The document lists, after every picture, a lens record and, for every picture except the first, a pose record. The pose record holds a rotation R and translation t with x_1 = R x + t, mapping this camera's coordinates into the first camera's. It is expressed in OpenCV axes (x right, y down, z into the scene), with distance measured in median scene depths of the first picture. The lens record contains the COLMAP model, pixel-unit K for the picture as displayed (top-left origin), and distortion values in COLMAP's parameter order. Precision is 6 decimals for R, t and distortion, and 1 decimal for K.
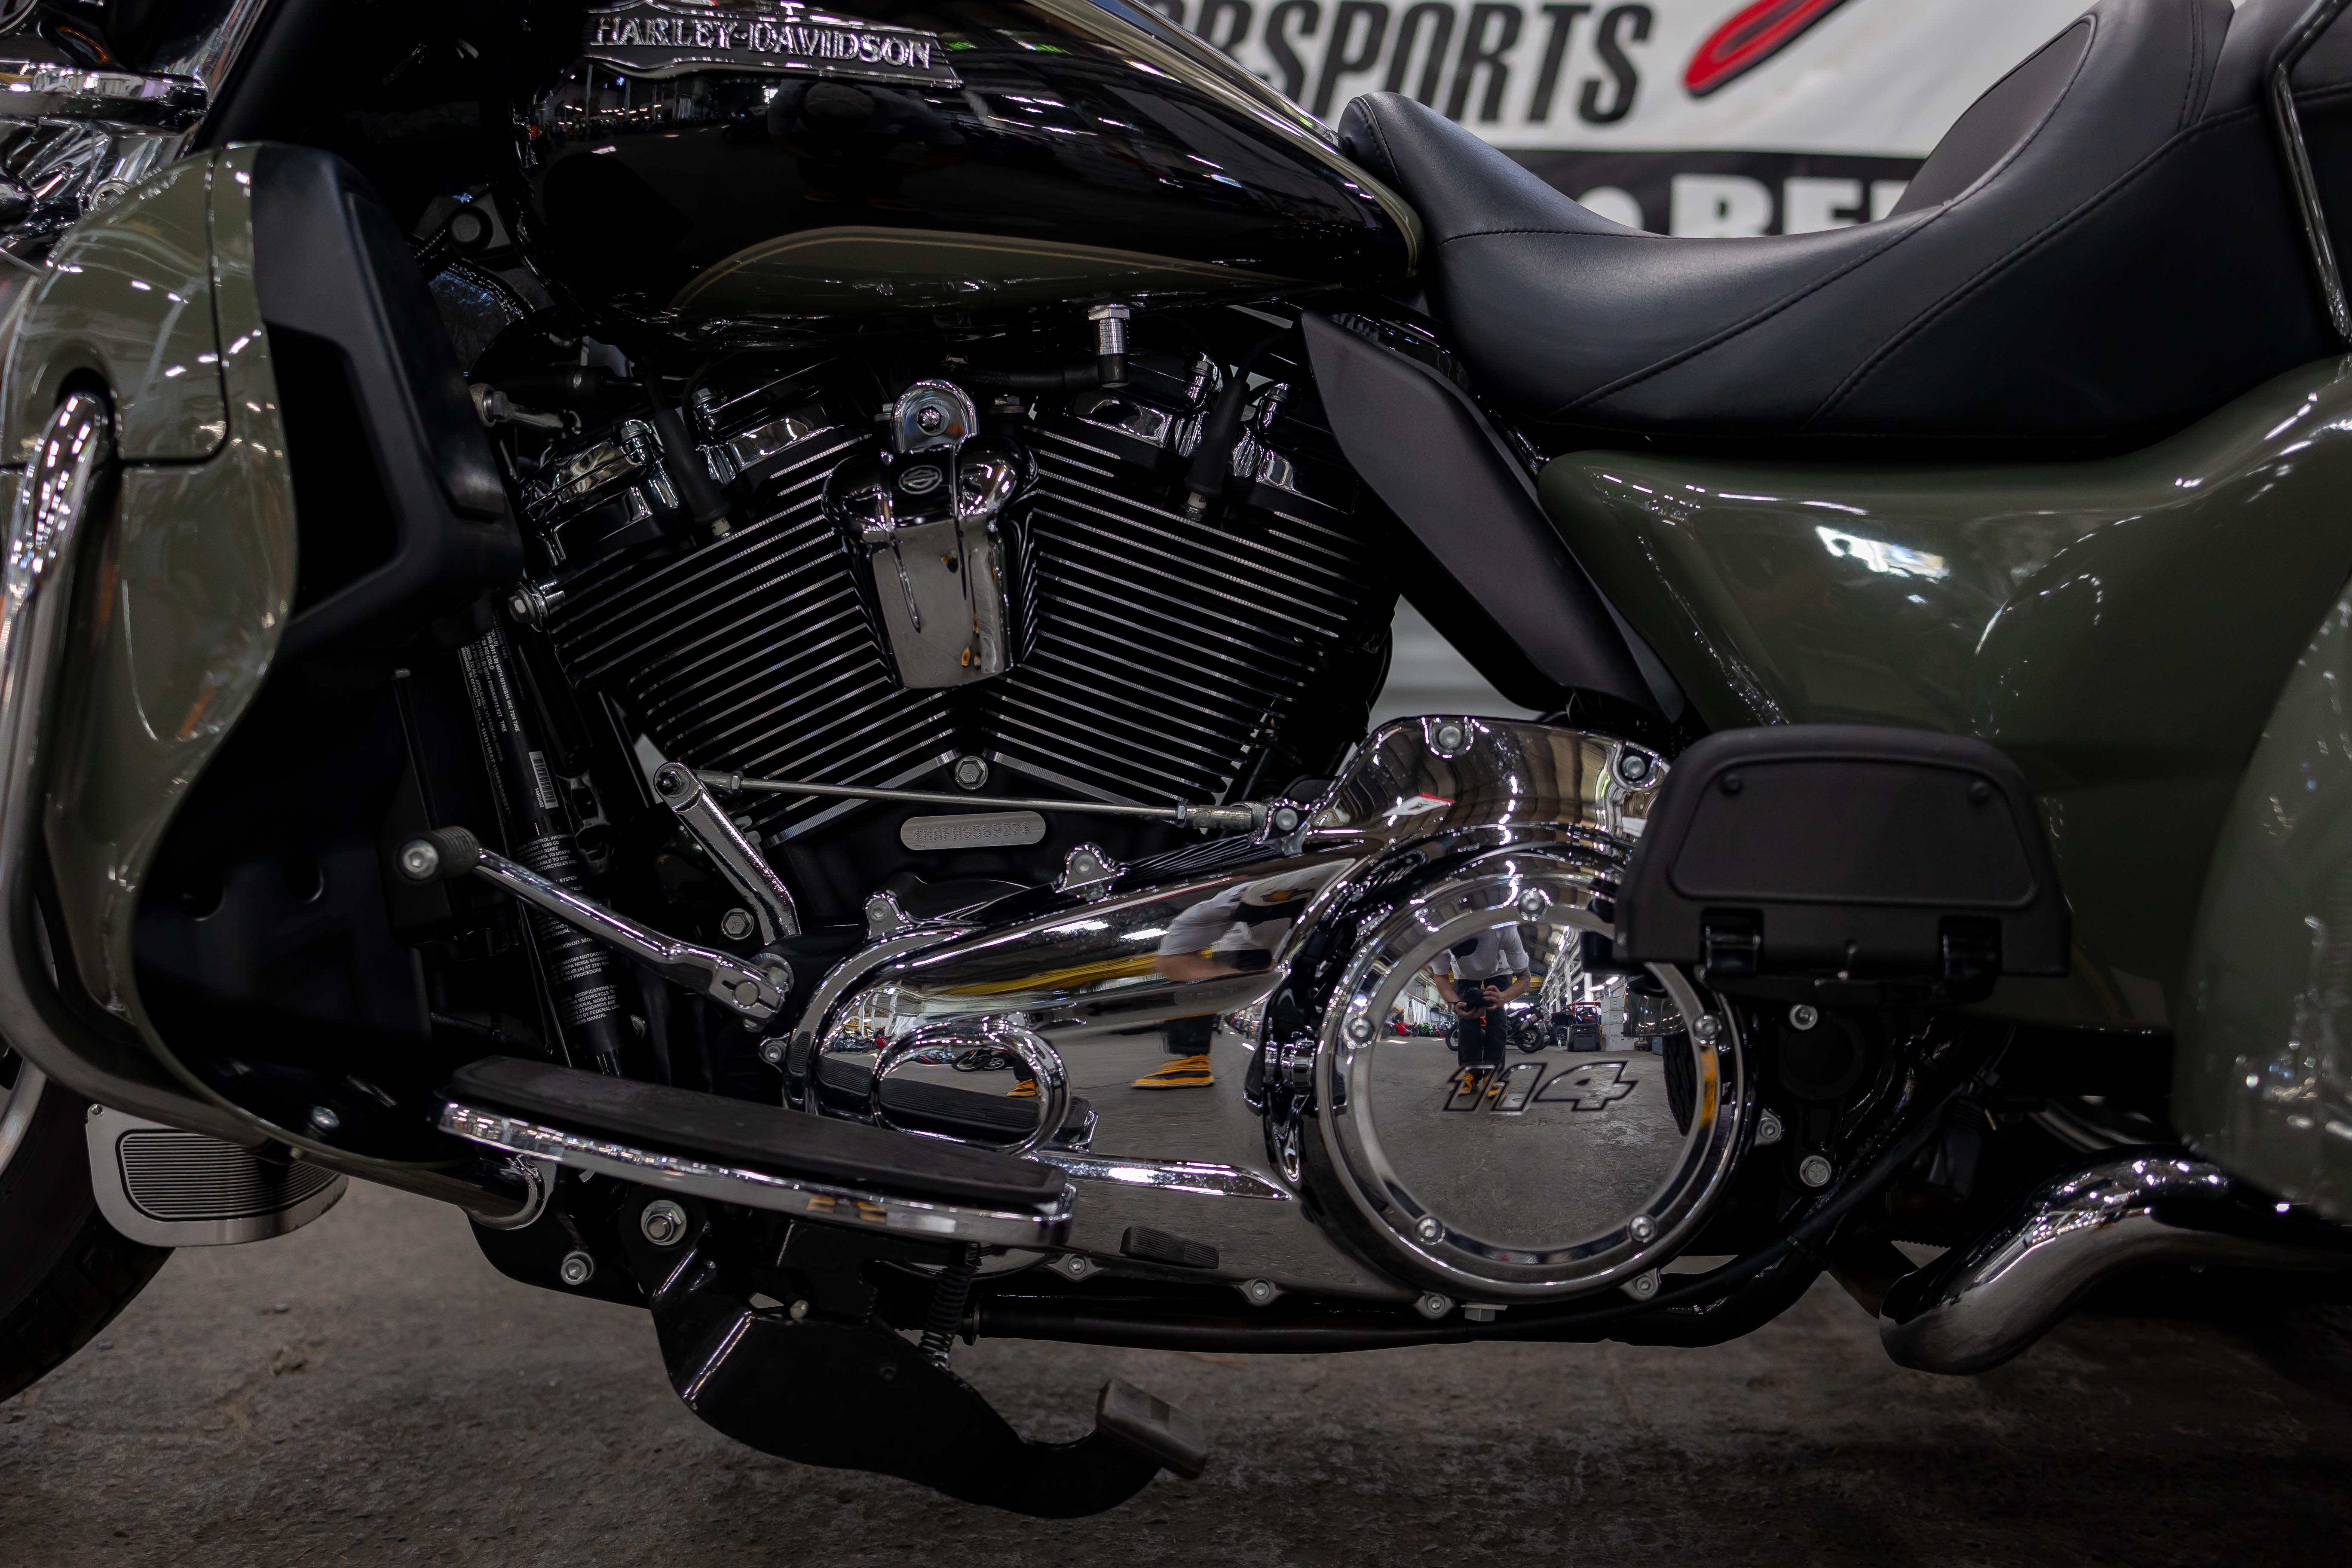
lens RADIAL K [[2446.3, 0, 1171.4], [0, 2446.3, 784.3], [0, 0, 1]] dist [0.016951, 0.000000]
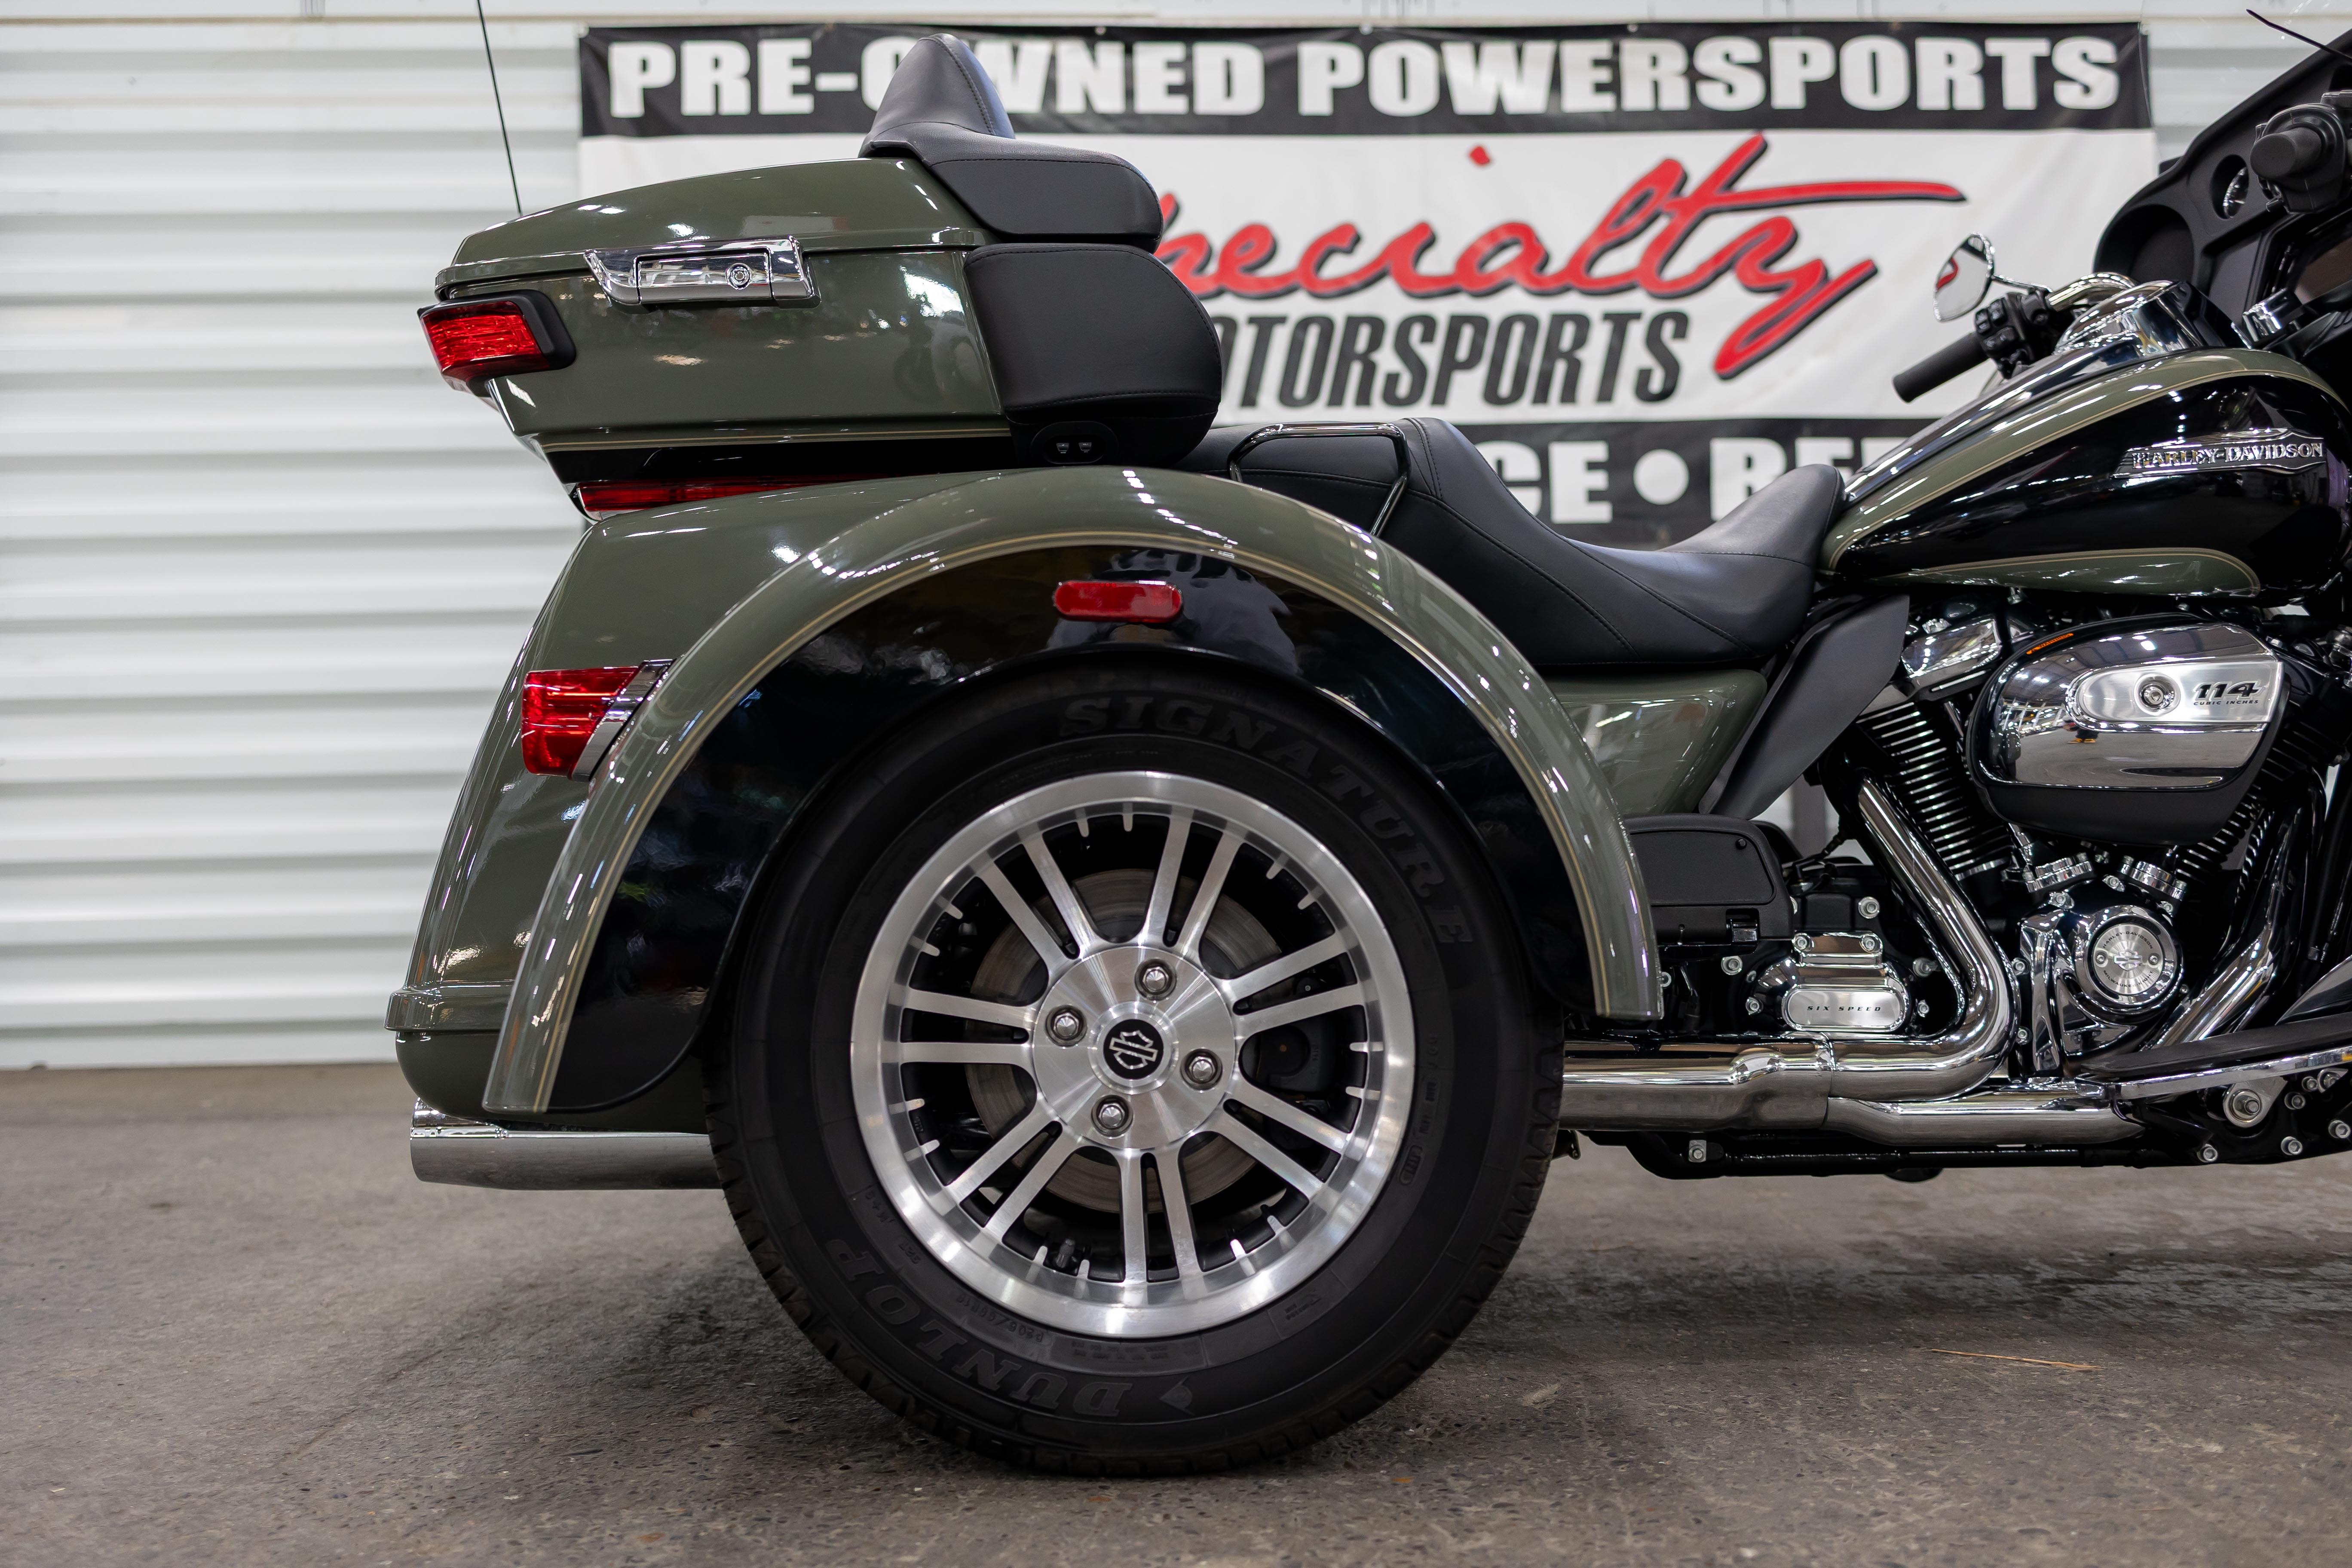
lens RADIAL K [[2446.3, 0, 1178.9], [0, 2446.3, 770.6], [0, 0, 1]] dist [0.016951, 0.000000]
pose [[0.999372, -0.033349, 0.011956, -0.313872], [0.034194, 0.996261, -0.079338, 0.071234], [-0.009265, 0.079697, 0.996776, -0.902325]]
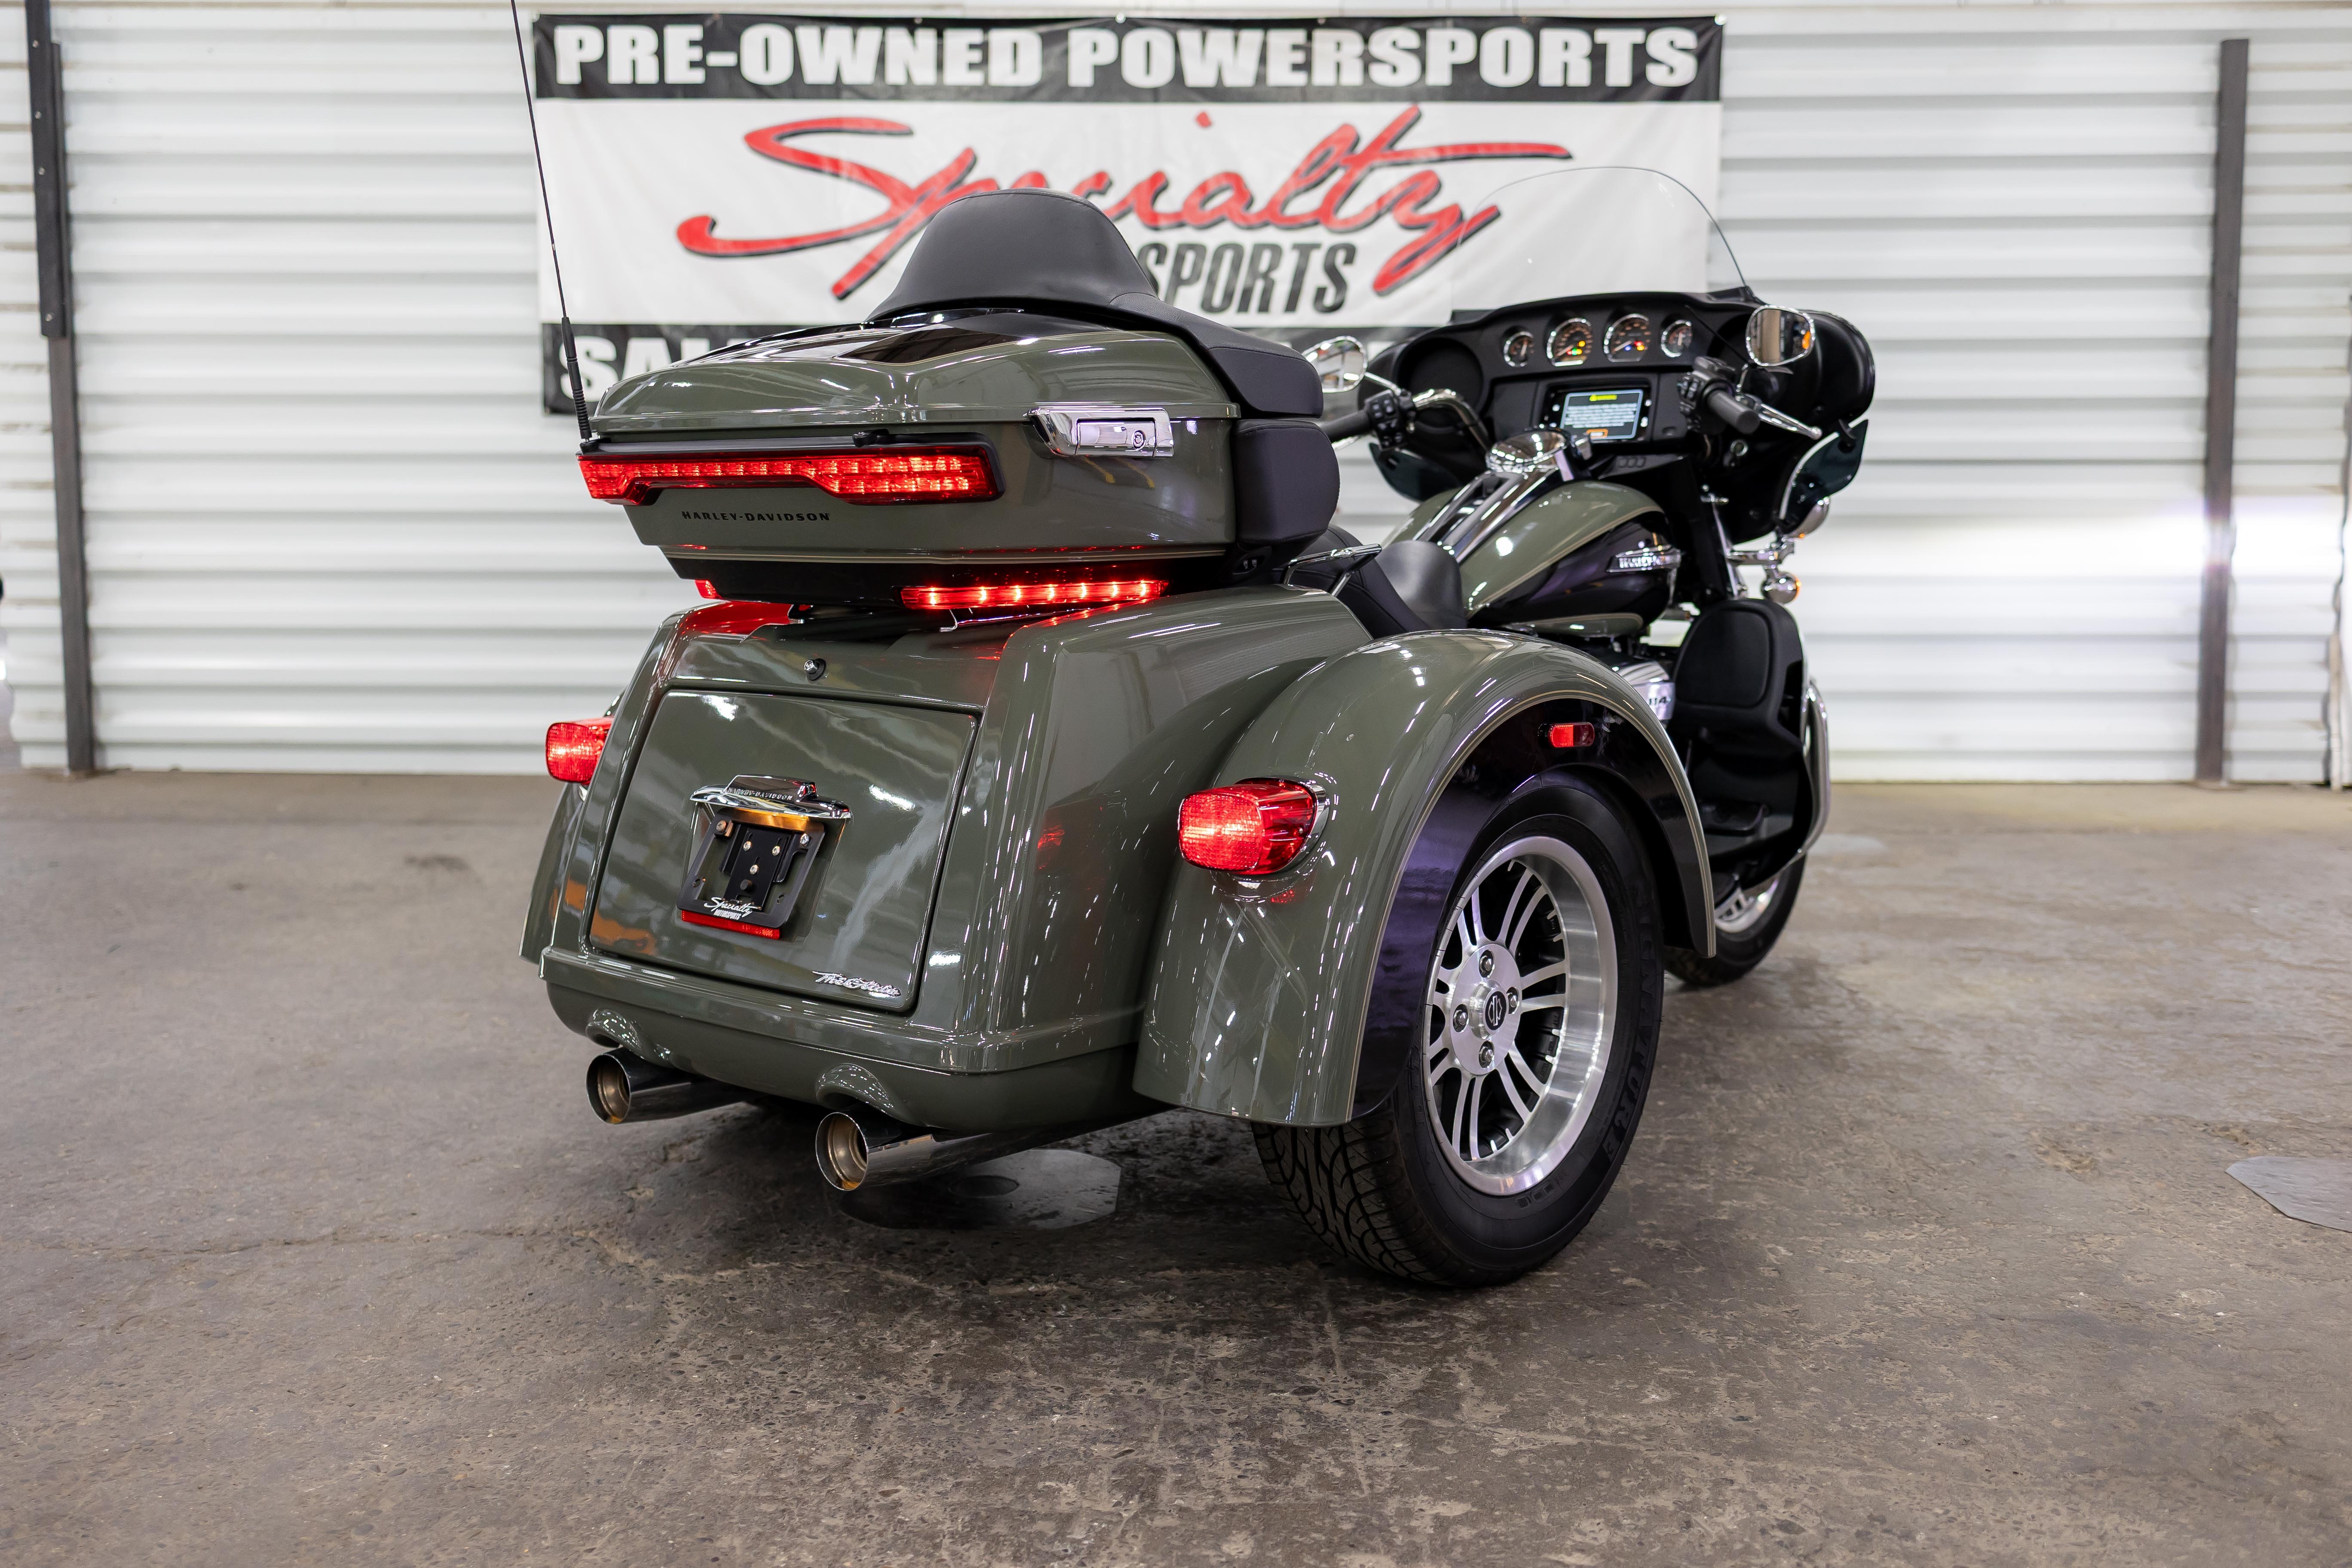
lens RADIAL K [[2446.3, 0, 1166.6], [0, 2446.3, 806.2], [0, 0, 1]] dist [0.016951, 0.000000]
pose [[0.998657, -0.005697, -0.051504, 0.464228], [0.009742, 0.996857, 0.078625, -0.171325], [0.050894, -0.079021, 0.995573, -2.446012]]
